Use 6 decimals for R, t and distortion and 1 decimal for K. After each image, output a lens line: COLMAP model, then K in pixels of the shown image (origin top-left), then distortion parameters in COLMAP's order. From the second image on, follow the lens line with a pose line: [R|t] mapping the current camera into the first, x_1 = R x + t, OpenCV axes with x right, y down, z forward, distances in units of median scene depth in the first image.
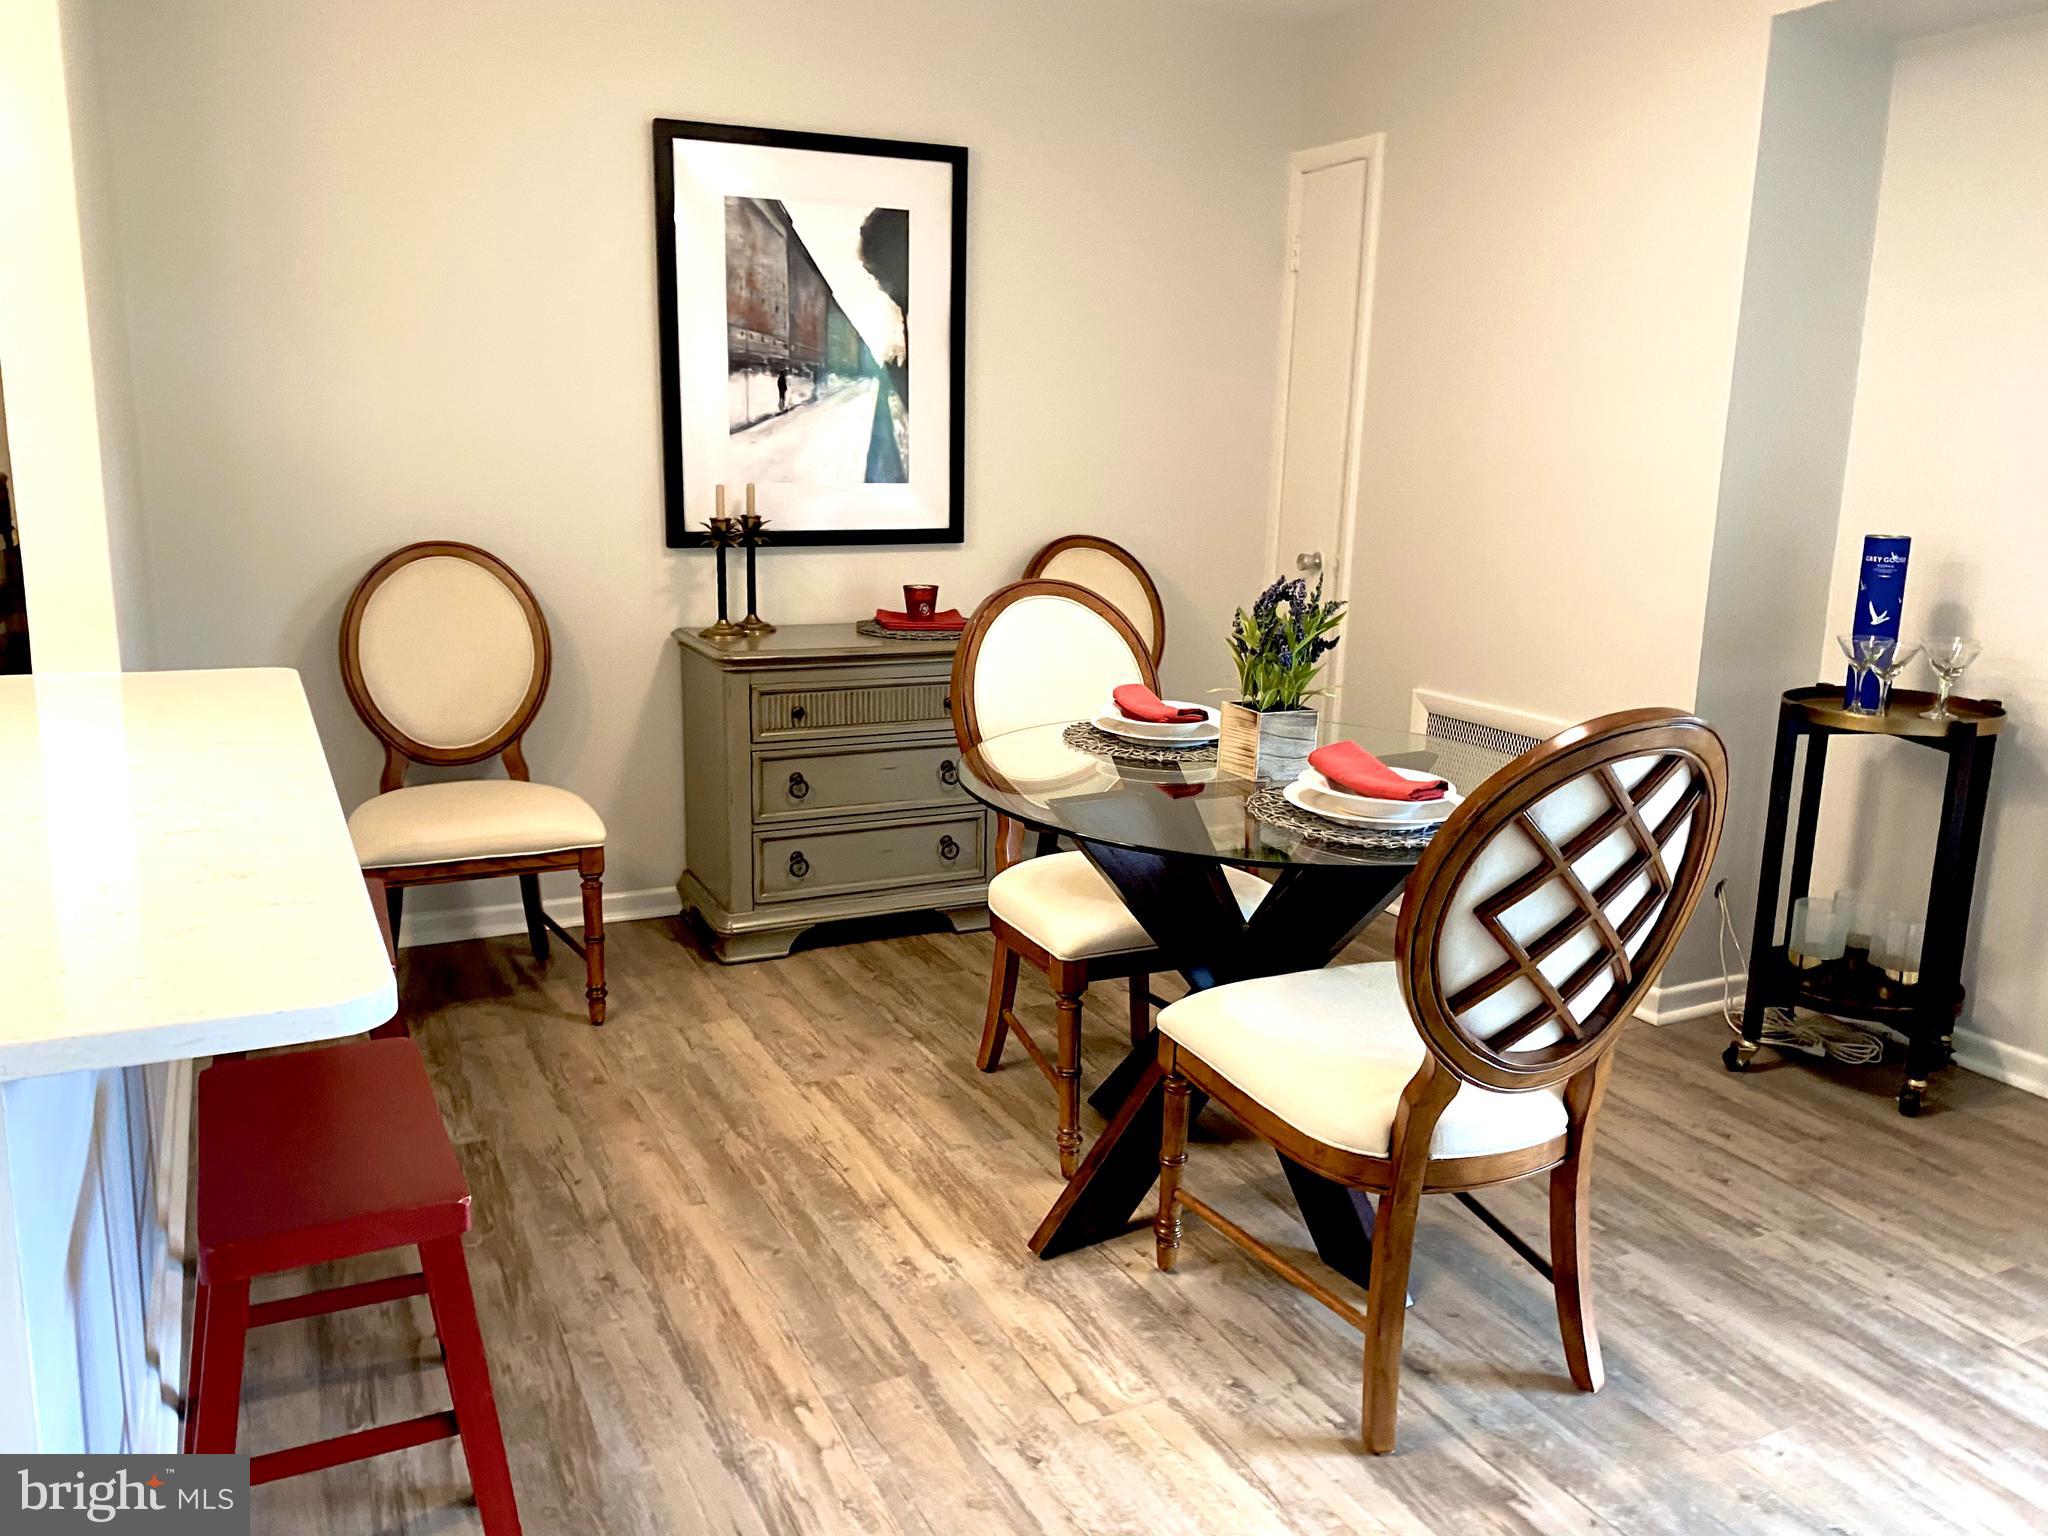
lens RADIAL K [[1558.8, 0, 1027.2], [0, 1558.8, 768.0], [0, 0, 1]] dist [0.080659, 0.000767]
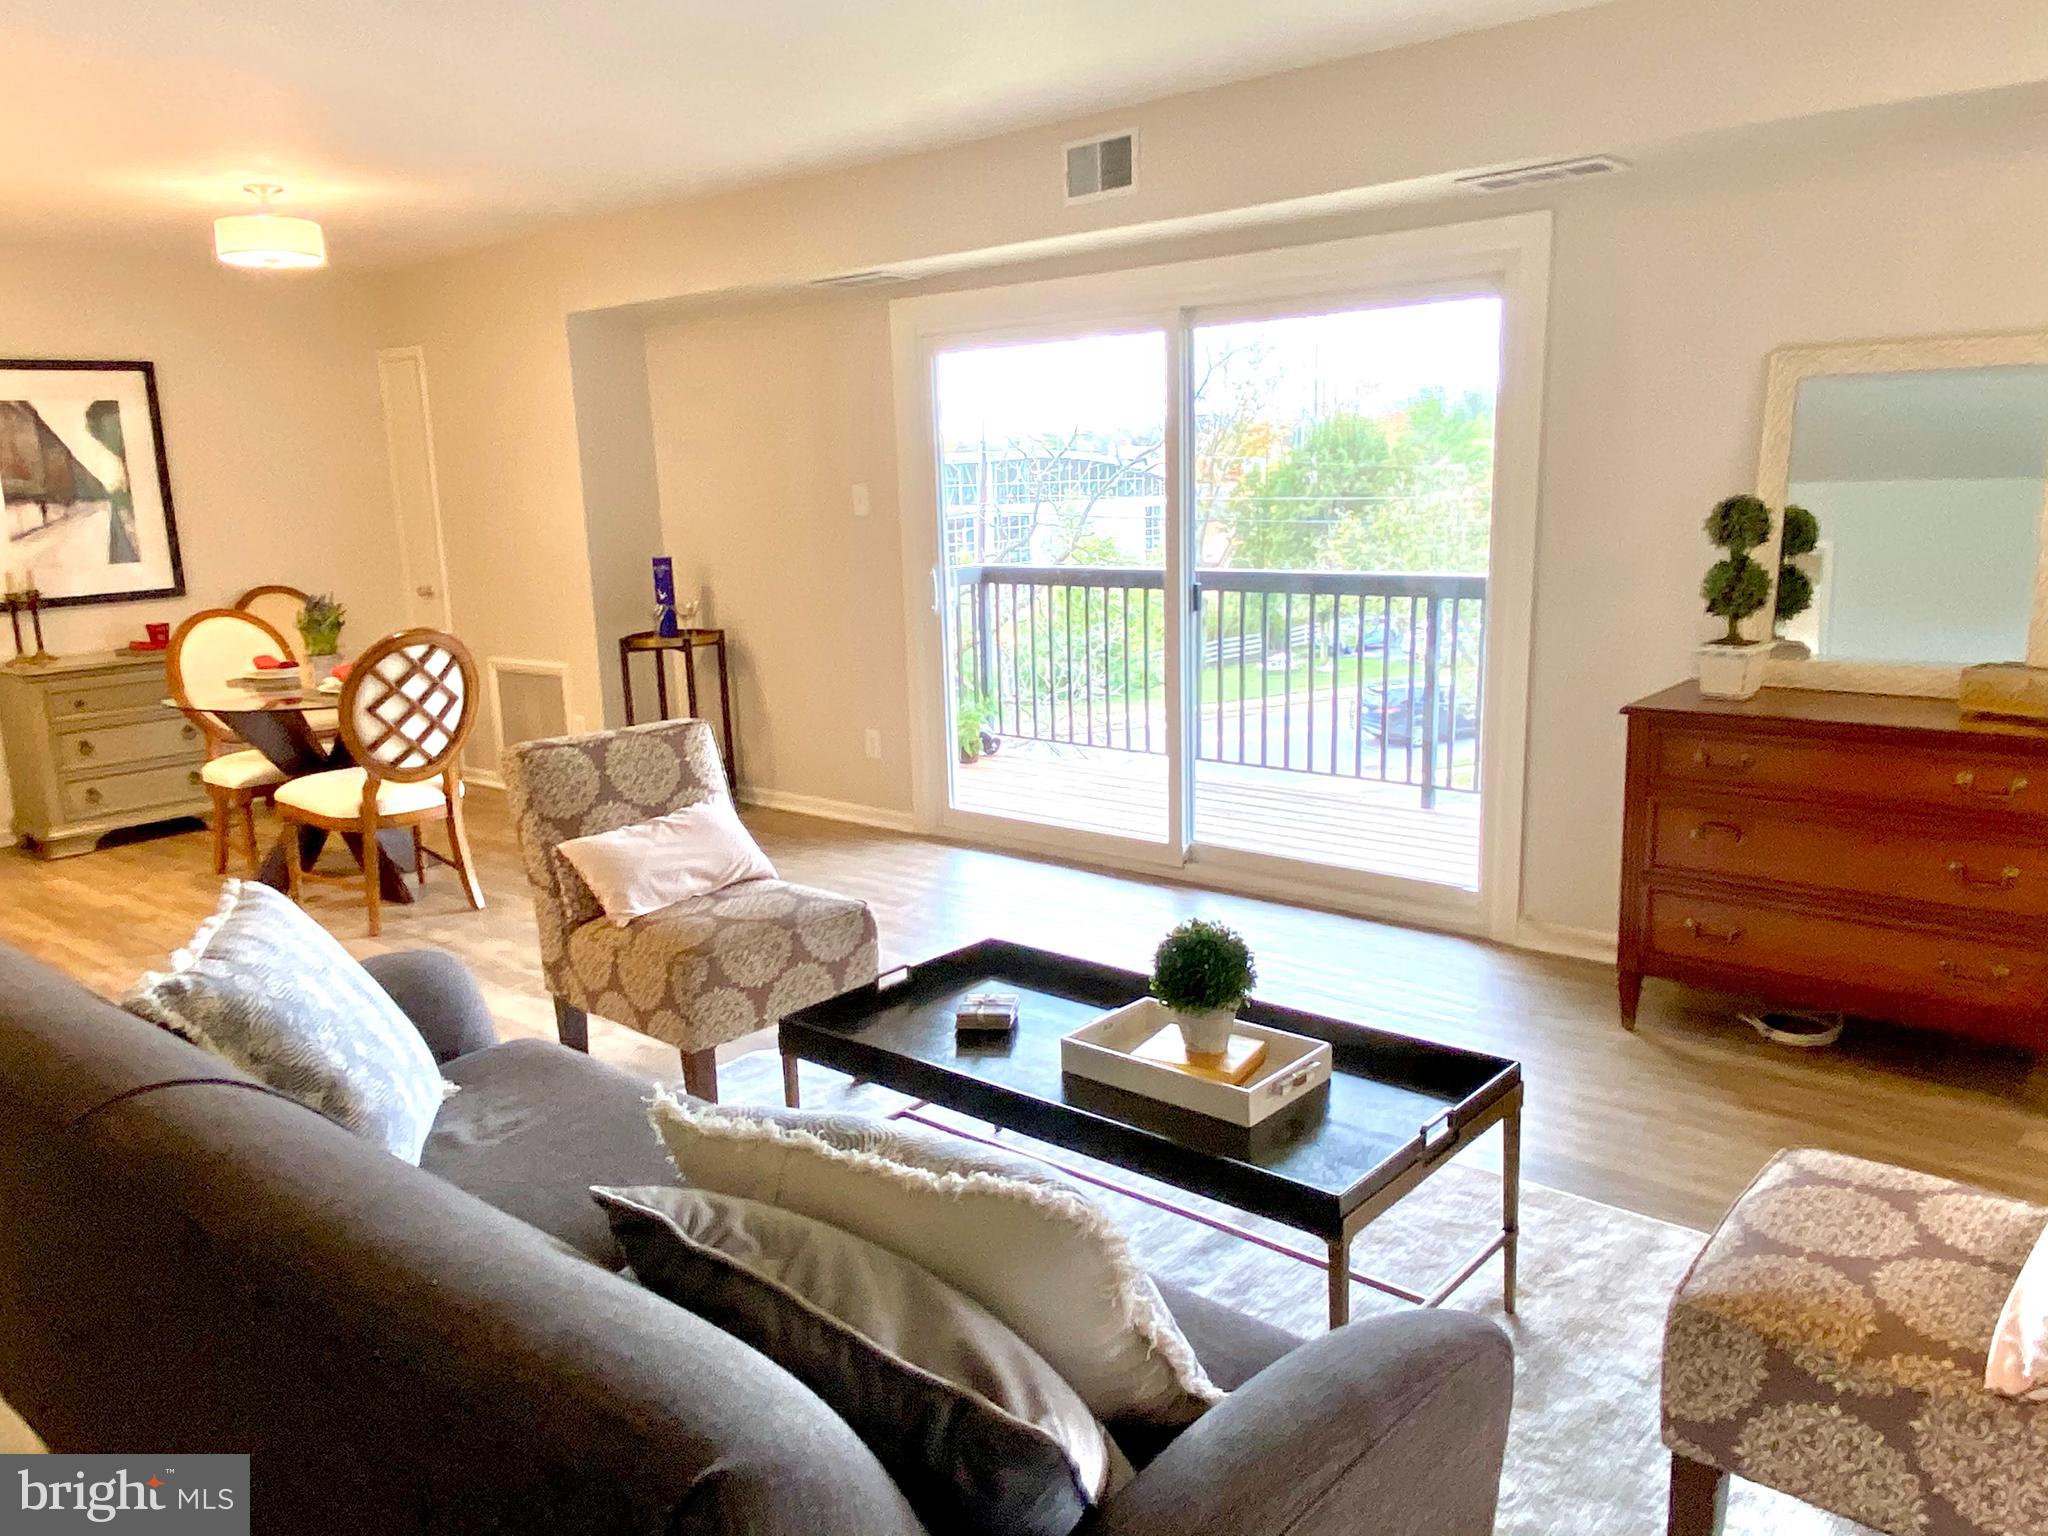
lens RADIAL K [[1513.0, 0, 1029.5], [0, 1513.0, 763.8], [0, 0, 1]] dist [0.011417, -0.032498]
pose [[0.914876, -0.128965, 0.382583, 0.151650], [0.136183, 0.990649, 0.008281, 0.149009], [-0.380073, 0.044525, 0.923884, -0.854929]]
